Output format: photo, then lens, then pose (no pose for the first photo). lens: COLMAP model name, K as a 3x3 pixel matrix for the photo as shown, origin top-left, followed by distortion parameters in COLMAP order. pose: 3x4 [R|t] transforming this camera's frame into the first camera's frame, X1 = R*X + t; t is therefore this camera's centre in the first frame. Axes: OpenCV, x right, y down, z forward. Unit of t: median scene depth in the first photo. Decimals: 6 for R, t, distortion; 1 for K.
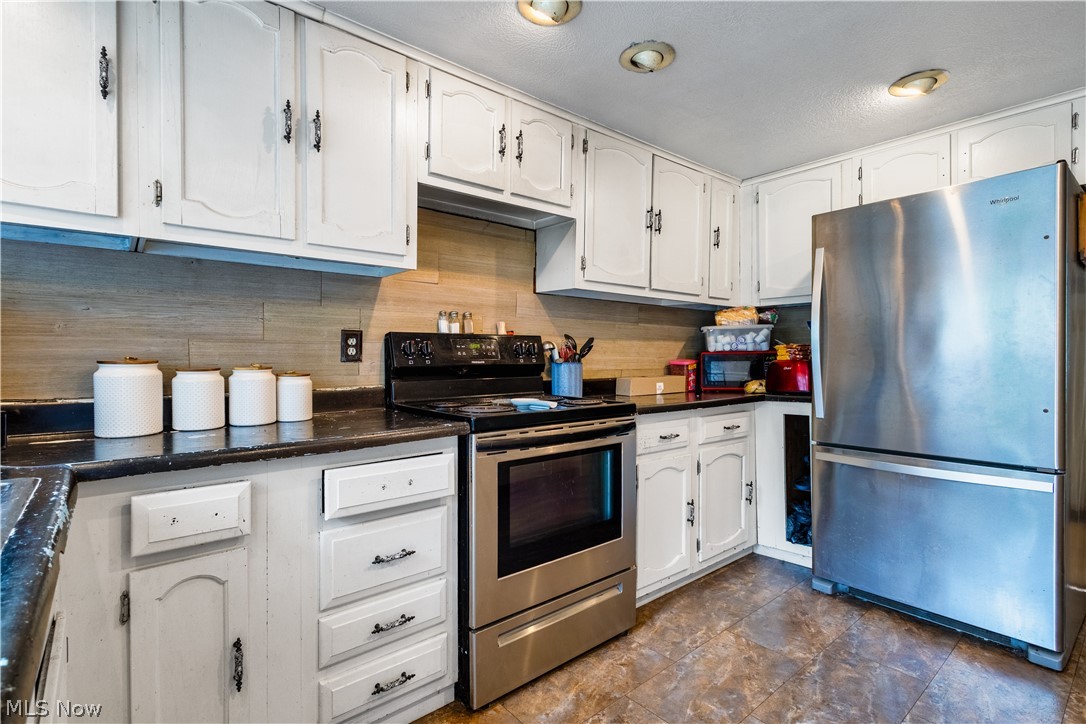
lens RADIAL K [[500.7, 0, 550.9], [0, 500.7, 361.4], [0, 0, 1]] dist [0.009409, -0.001555]
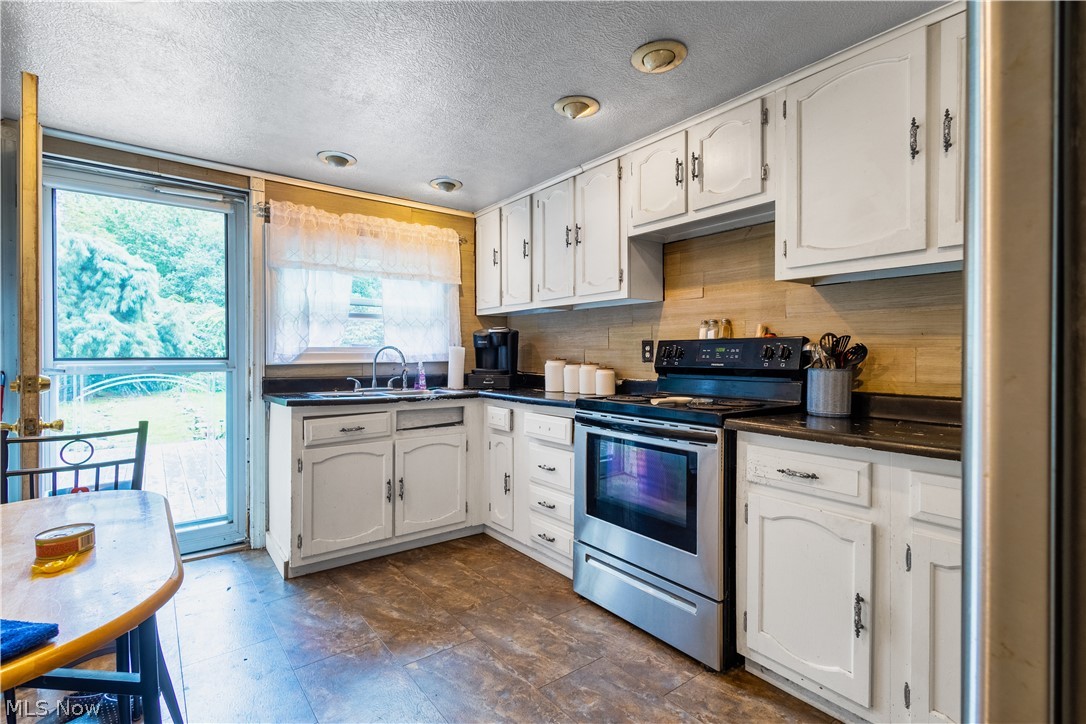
lens RADIAL K [[500.7, 0, 545.4], [0, 500.7, 357.1], [0, 0, 1]] dist [0.009409, -0.001555]
pose [[-0.021407, 0.001754, -0.999769, 1.077024], [-0.020484, 0.999788, 0.002192, -0.011058], [0.999561, 0.020526, -0.021367, 0.737446]]
